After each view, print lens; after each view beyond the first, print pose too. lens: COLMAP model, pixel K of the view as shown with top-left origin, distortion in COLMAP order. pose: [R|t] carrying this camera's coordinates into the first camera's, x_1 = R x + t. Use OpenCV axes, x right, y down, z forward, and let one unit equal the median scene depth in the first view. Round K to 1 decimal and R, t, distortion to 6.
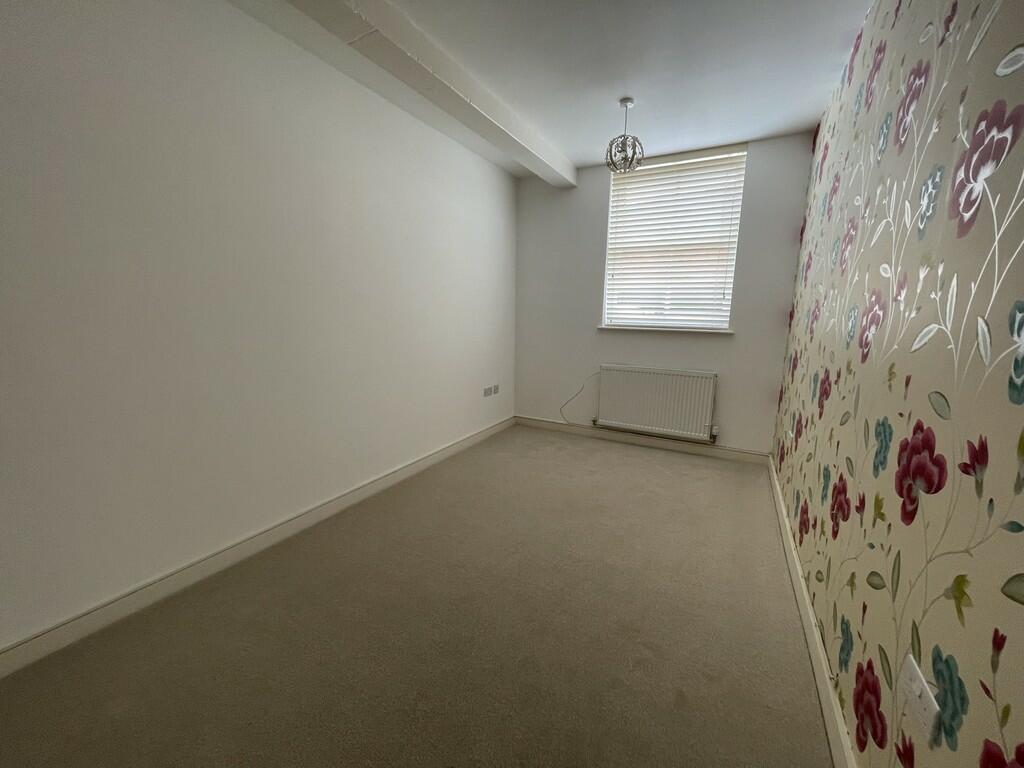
lens RADIAL K [[408.7, 0, 510.5], [0, 408.7, 382.8], [0, 0, 1]] dist [-0.001909, -0.000325]
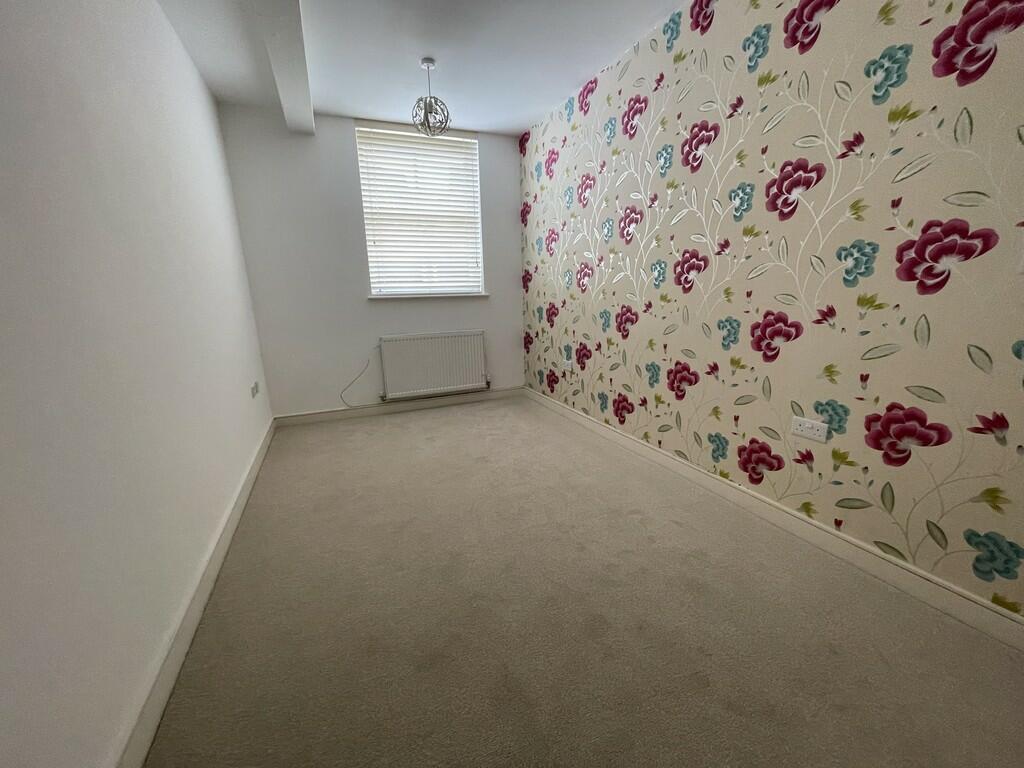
lens RADIAL K [[408.7, 0, 511.6], [0, 408.7, 384.6], [0, 0, 1]] dist [-0.001909, -0.000325]
pose [[0.623987, -0.208968, 0.752976, -0.367705], [0.170726, 0.976759, 0.129593, -0.007940], [-0.762556, 0.047688, 0.645162, 0.172183]]
